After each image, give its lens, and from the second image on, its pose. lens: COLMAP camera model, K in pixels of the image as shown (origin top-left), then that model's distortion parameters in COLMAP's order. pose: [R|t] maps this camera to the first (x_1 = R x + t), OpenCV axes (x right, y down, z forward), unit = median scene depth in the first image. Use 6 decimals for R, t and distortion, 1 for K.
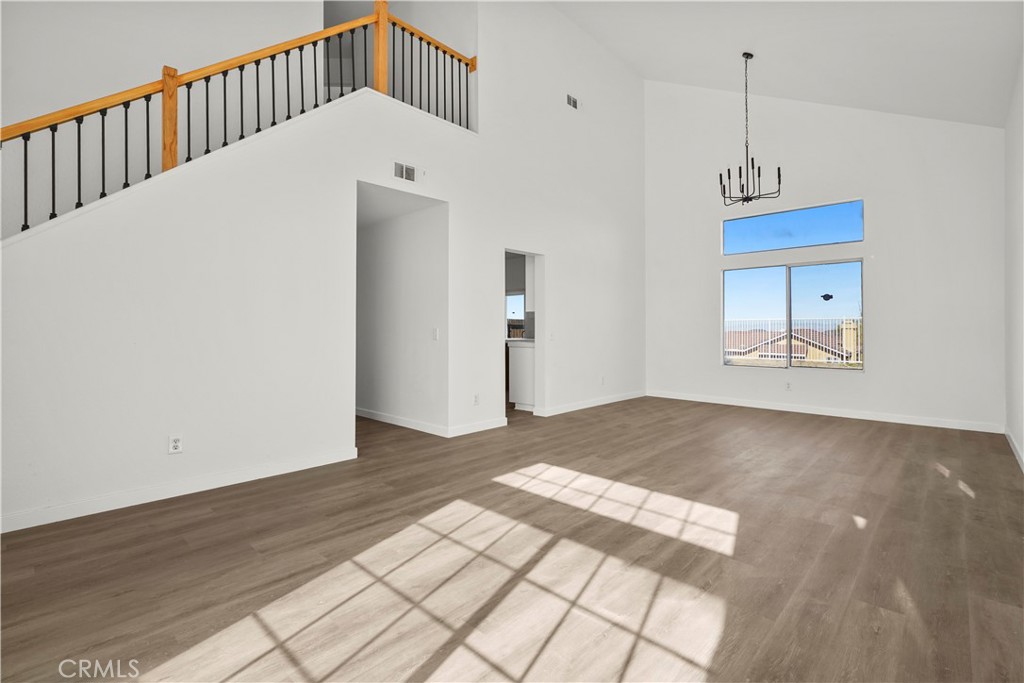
lens RADIAL K [[466.3, 0, 515.9], [0, 466.3, 320.3], [0, 0, 1]] dist [-0.004594, 0.000835]
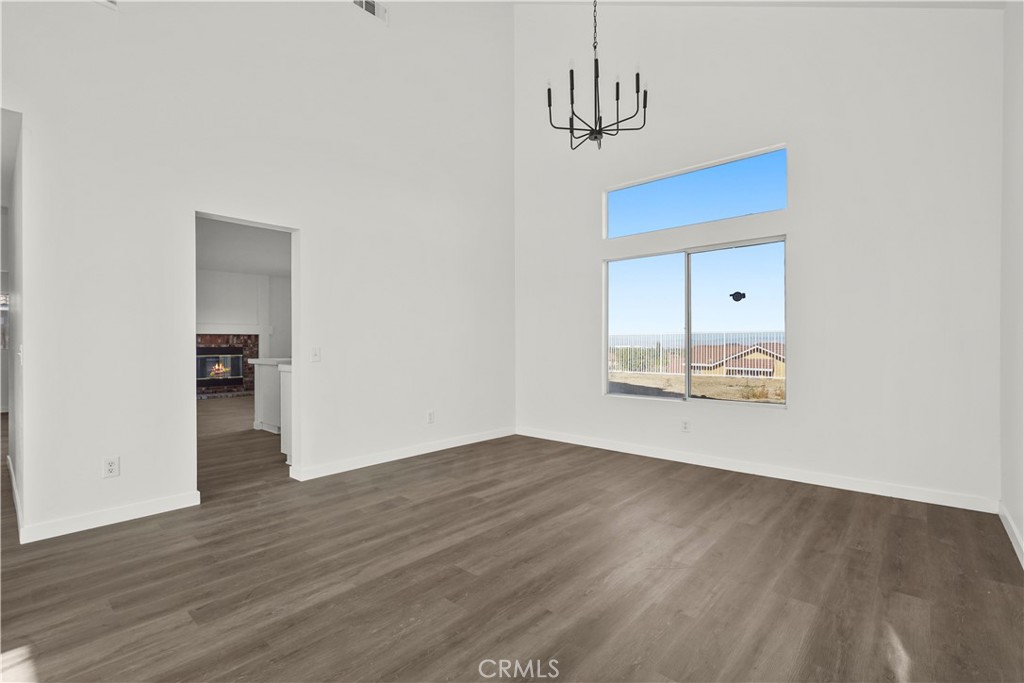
lens RADIAL K [[463.2, 0, 515.3], [0, 463.2, 342.8], [0, 0, 1]] dist [-0.000723, 0.001117]
pose [[0.999364, -0.001367, 0.035620, 0.640785], [0.000738, 0.999844, 0.017665, 0.010828], [-0.035638, -0.017627, 0.999209, 0.675259]]
